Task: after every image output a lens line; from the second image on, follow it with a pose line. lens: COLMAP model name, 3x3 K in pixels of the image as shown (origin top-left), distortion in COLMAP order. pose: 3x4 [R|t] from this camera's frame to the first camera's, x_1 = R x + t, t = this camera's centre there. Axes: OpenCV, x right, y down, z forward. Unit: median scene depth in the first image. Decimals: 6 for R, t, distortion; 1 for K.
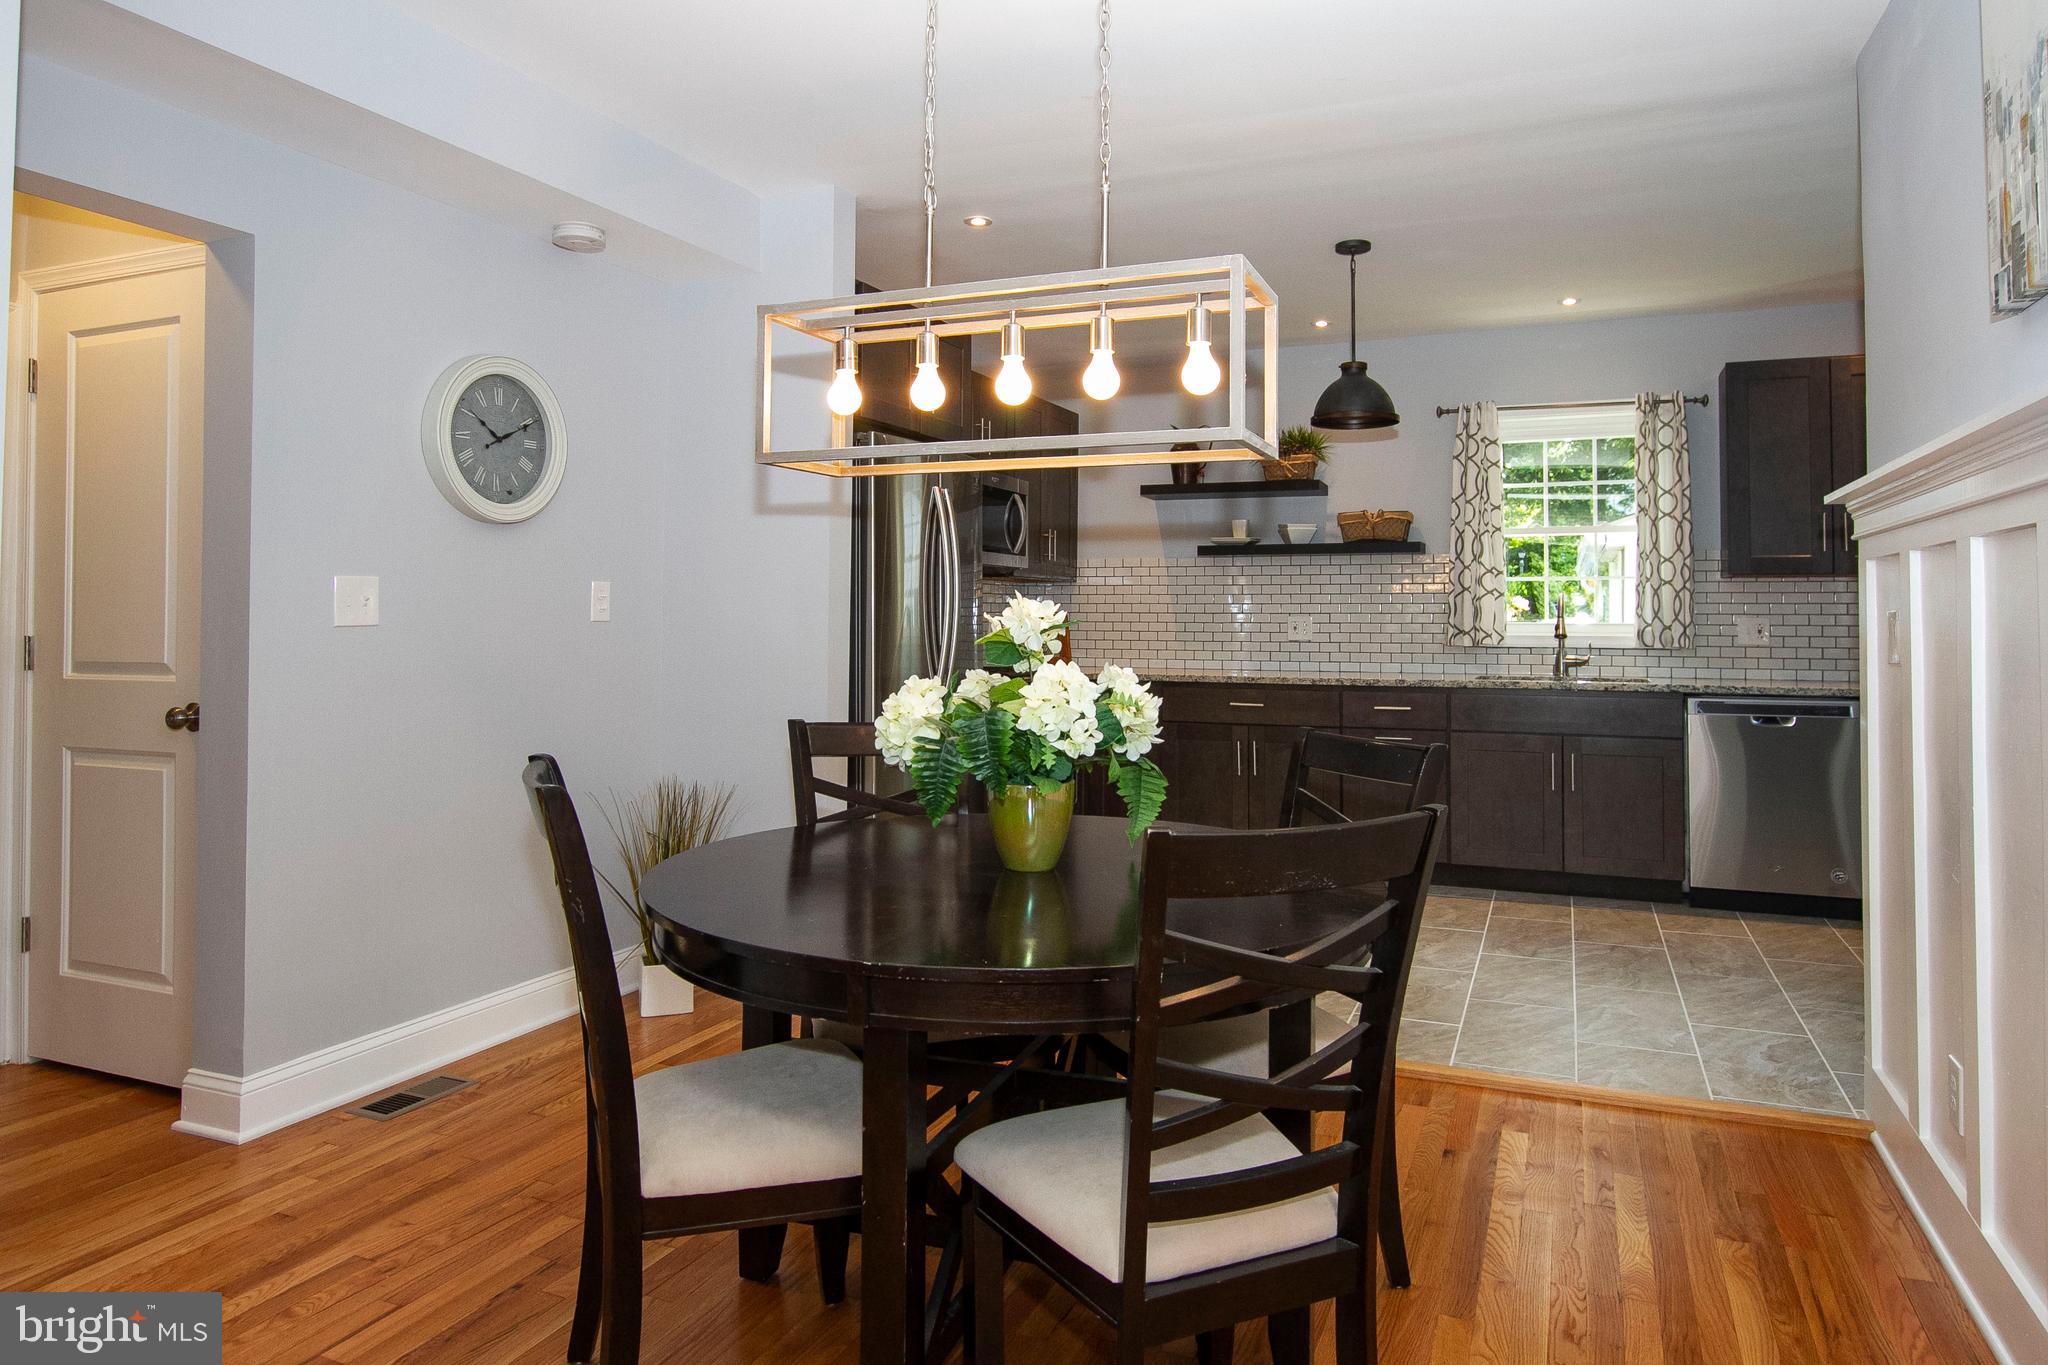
lens RADIAL K [[1273.3, 0, 1021.9], [0, 1273.3, 574.5], [0, 0, 1]] dist [-0.005626, -0.000950]
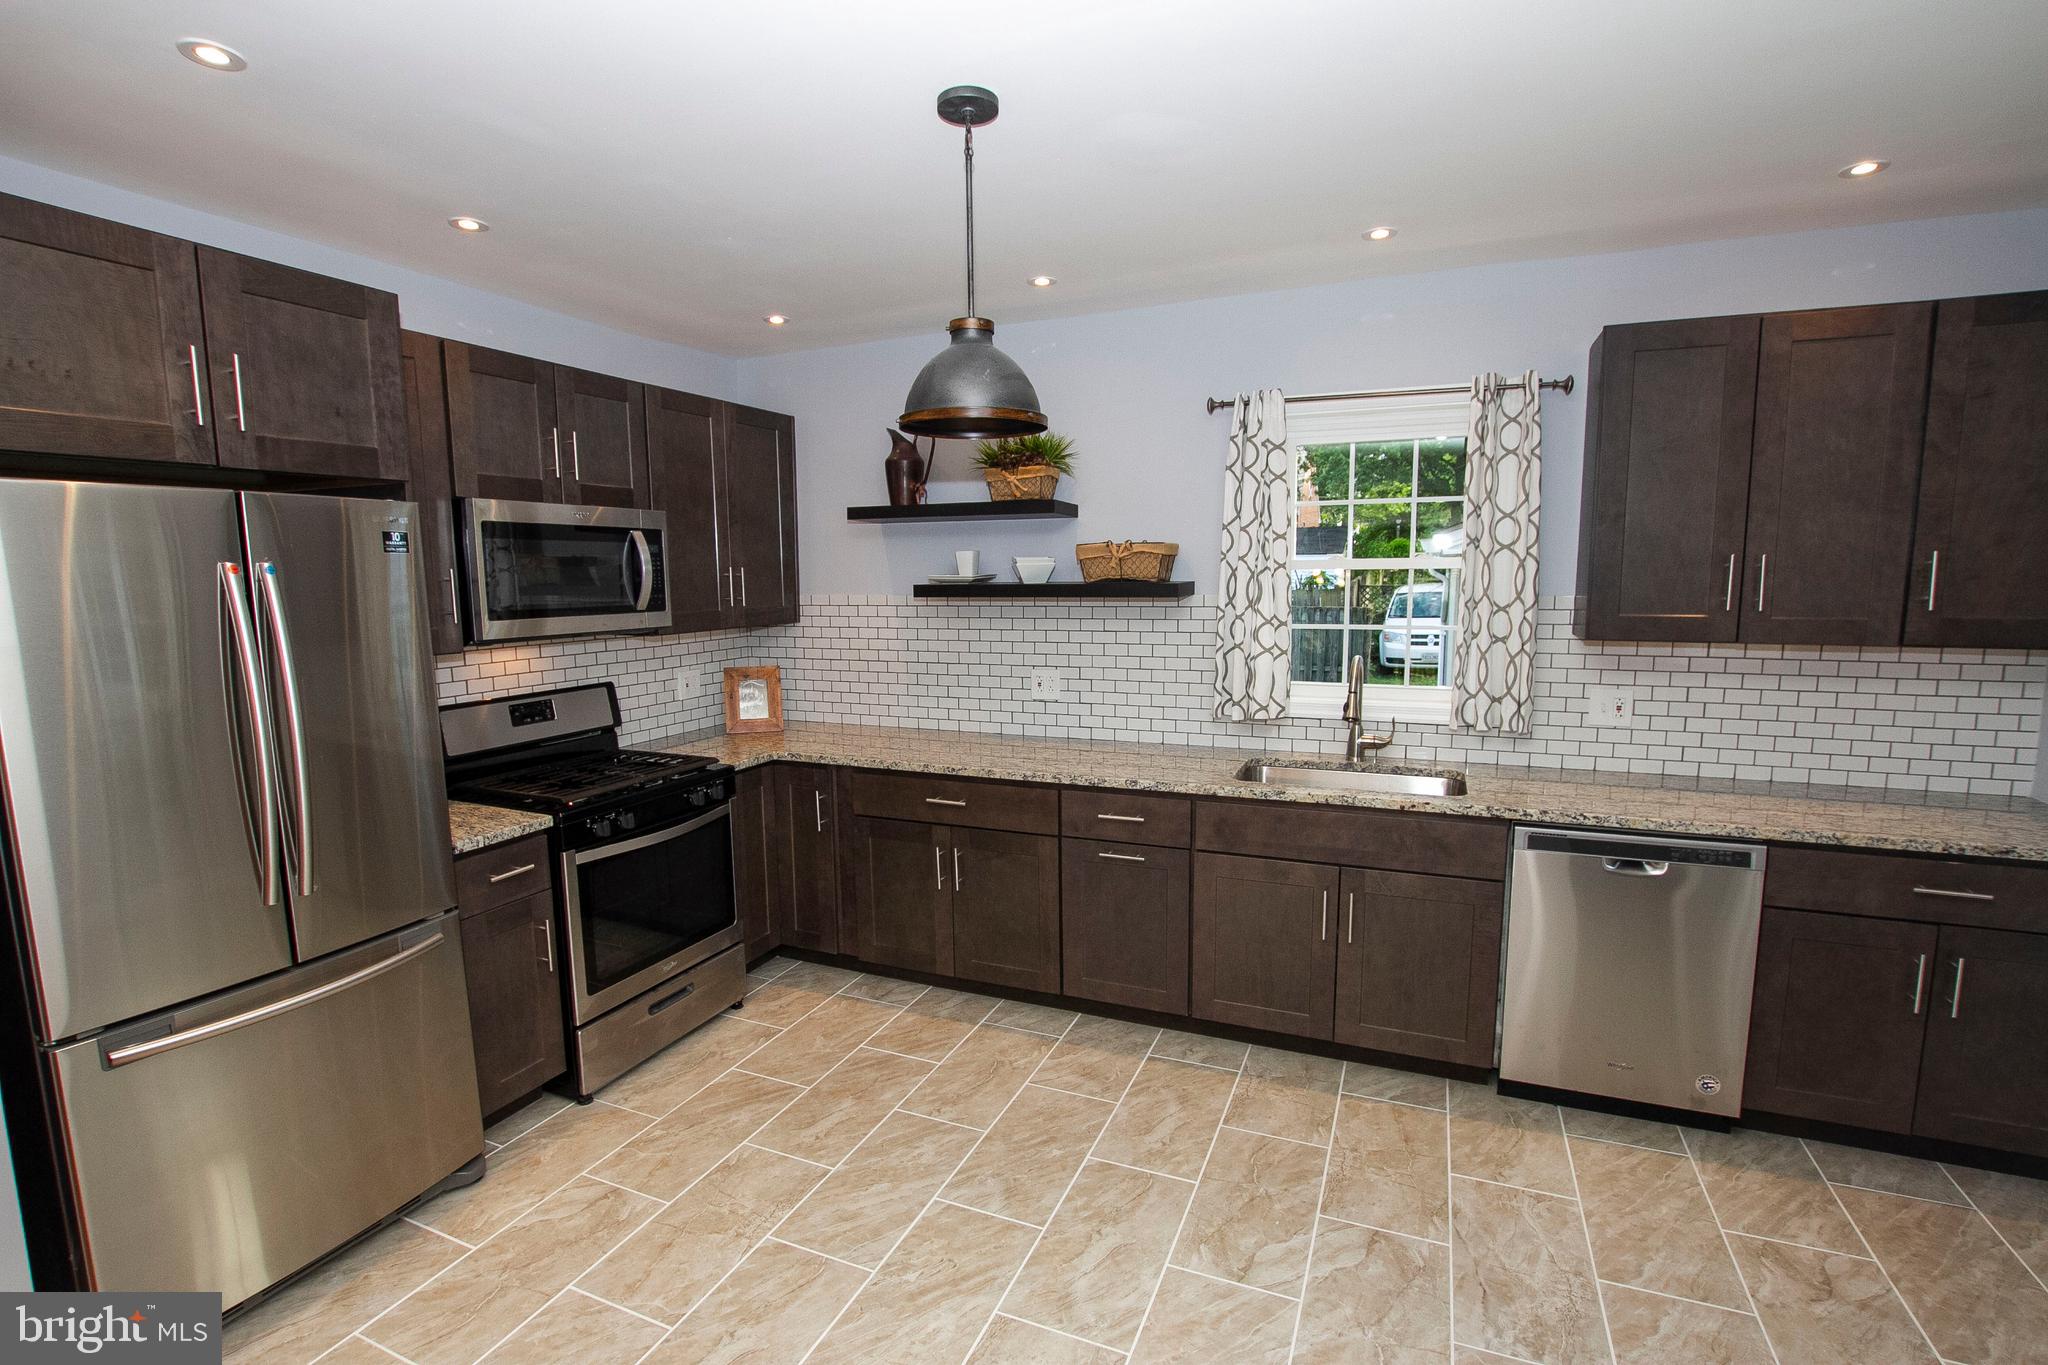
lens RADIAL K [[953.1, 0, 1017.1], [0, 953.1, 695.9], [0, 0, 1]] dist [-0.031644, 0.004213]
pose [[0.999814, -0.015080, -0.012047, 0.237094], [0.016873, 0.985956, 0.166149, -0.059080], [0.009372, -0.166321, 0.986027, 0.457880]]
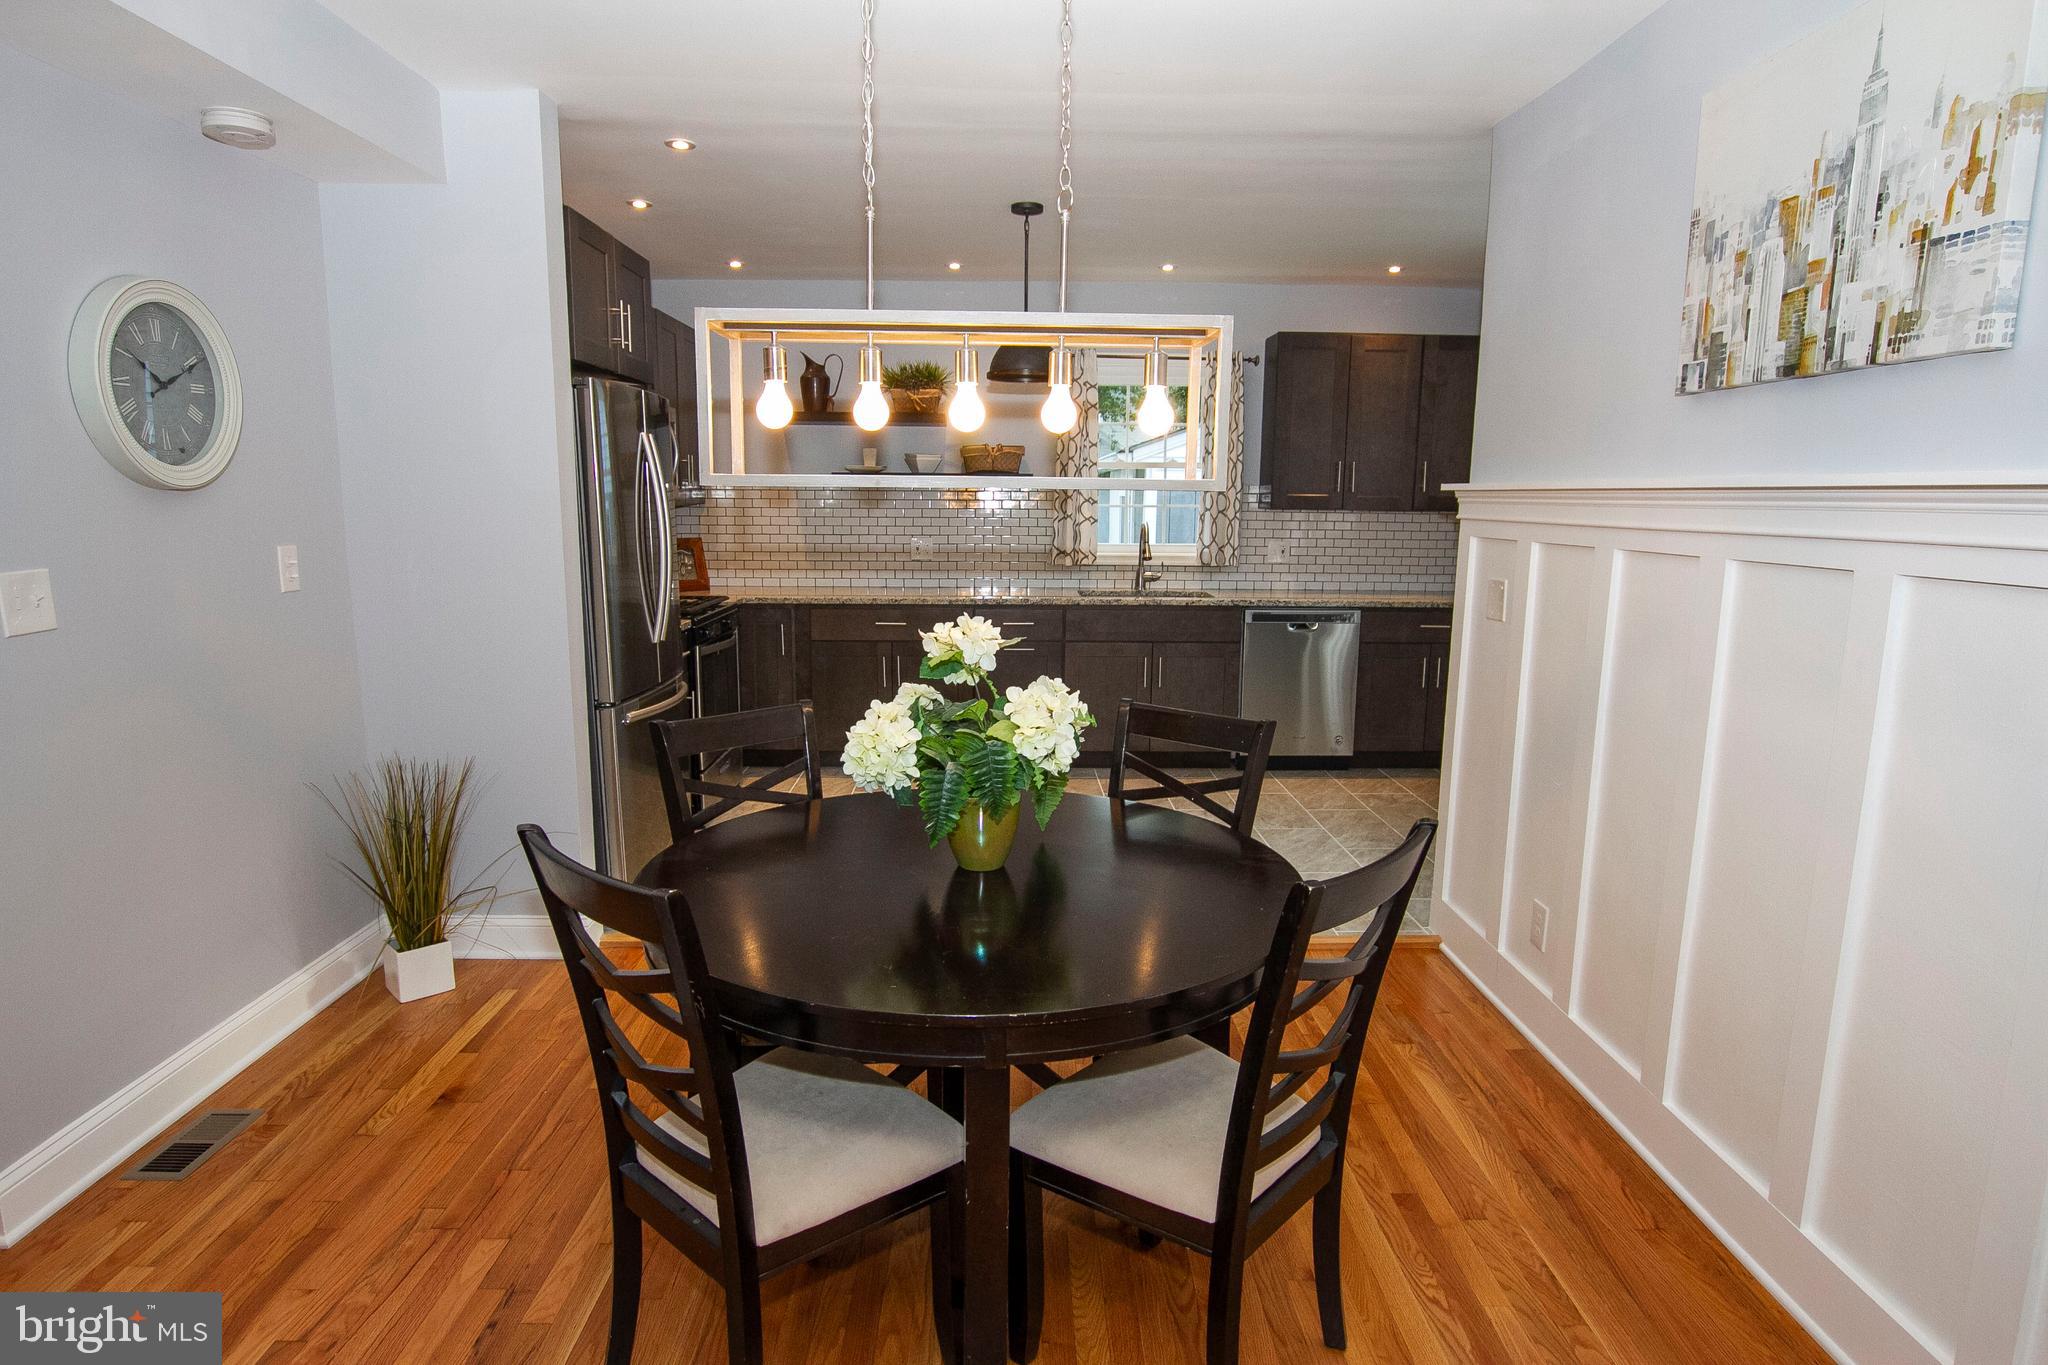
lens RADIAL K [[1160.1, 0, 1017.6], [0, 1160.1, 693.8], [0, 0, 1]] dist [-0.013735, 0.000721]
pose [[0.911830, -0.065573, 0.405299, -0.140694], [-0.019656, 0.979060, 0.202622, -0.045781], [-0.410098, -0.192723, 0.891447, 0.047879]]
